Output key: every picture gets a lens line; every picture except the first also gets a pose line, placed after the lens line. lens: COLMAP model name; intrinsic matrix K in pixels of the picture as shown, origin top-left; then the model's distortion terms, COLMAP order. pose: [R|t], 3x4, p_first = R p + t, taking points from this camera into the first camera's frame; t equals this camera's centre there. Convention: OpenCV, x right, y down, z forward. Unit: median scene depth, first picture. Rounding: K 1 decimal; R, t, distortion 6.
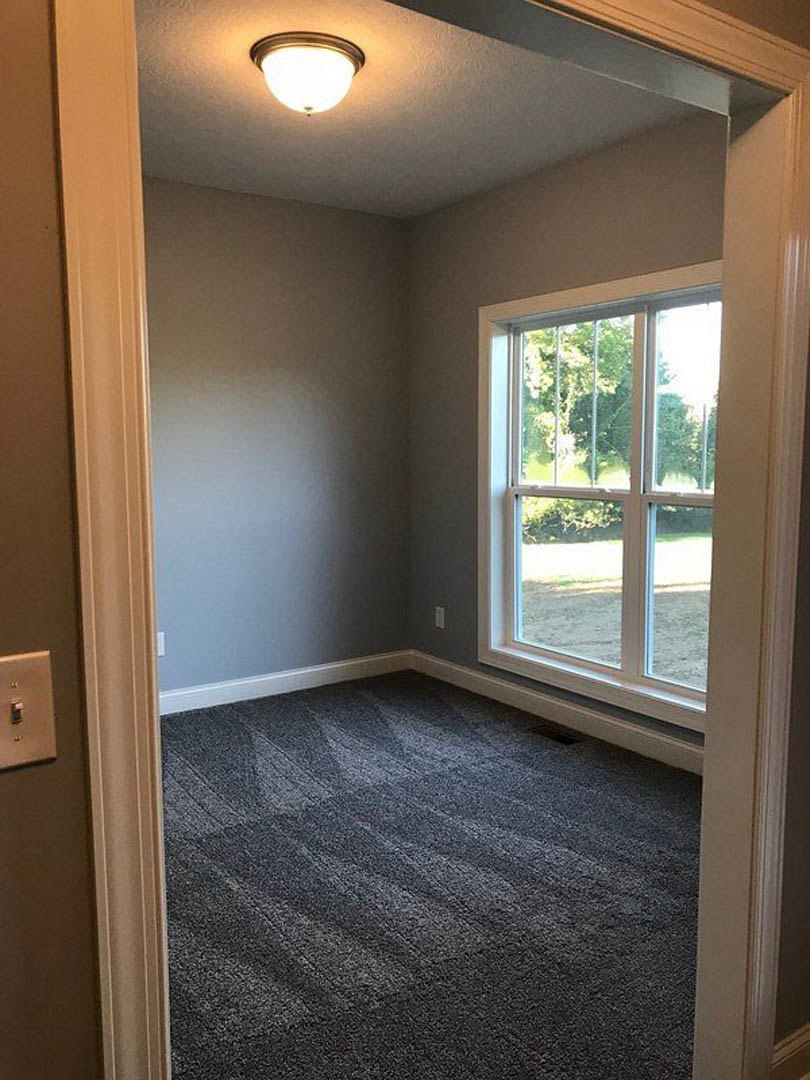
lens RADIAL K [[879.6, 0, 405.0], [0, 879.6, 540.0], [0, 0, 1]] dist [-0.151344, 0.378704]
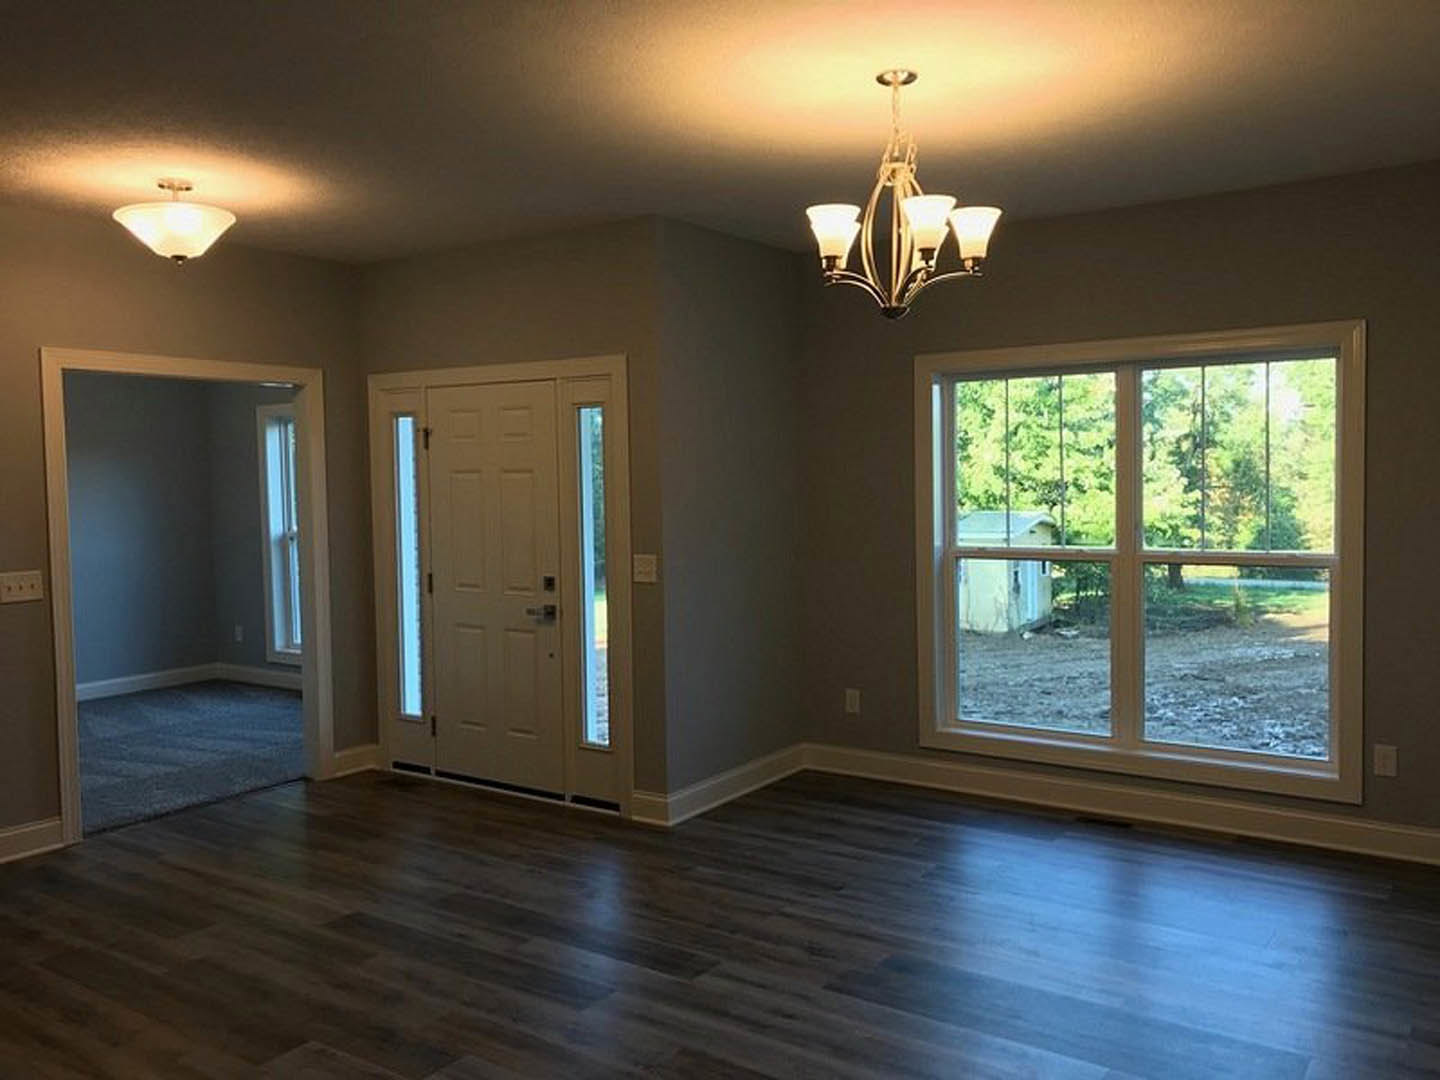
lens RADIAL K [[1172.8, 0, 720.0], [0, 1172.8, 540.0], [0, 0, 1]] dist [-0.151344, 0.378704]
pose [[0.934349, -0.036453, 0.354490, 0.112794], [0.057037, 0.997228, -0.047787, 0.078388], [-0.351765, 0.064869, 0.933838, -0.941969]]
